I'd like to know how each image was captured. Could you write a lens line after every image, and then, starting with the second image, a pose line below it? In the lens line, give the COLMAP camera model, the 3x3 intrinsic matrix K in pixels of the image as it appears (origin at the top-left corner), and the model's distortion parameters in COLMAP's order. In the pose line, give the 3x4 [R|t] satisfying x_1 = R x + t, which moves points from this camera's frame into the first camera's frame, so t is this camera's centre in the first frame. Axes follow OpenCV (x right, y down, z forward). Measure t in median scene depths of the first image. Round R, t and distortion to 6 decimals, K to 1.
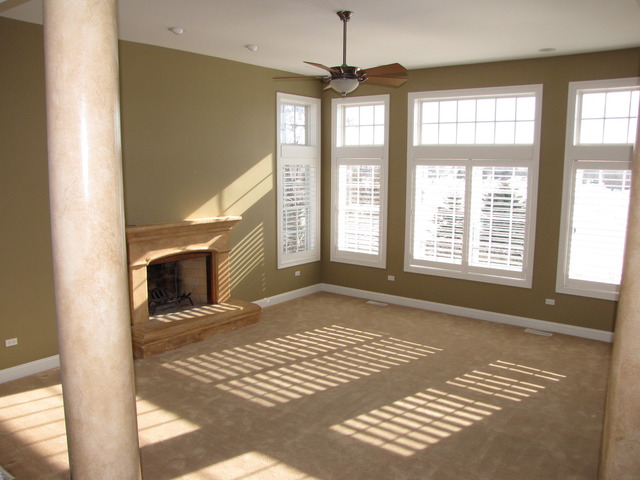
lens RADIAL K [[552.9, 0, 316.7], [0, 552.9, 243.8], [0, 0, 1]] dist [-0.149138, 0.126180]
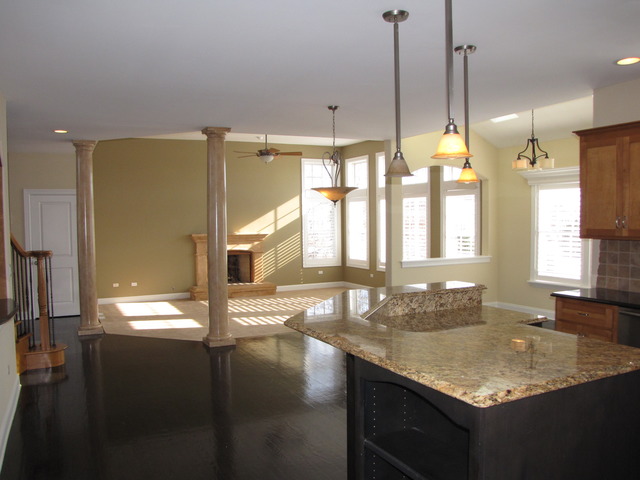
lens RADIAL K [[552.9, 0, 324.0], [0, 552.9, 243.6], [0, 0, 1]] dist [-0.149138, 0.126180]
pose [[0.908387, 0.006455, -0.418081, 0.730909], [-0.050708, 0.994201, -0.094827, 0.141271], [0.415044, 0.107339, 0.903447, -0.464053]]
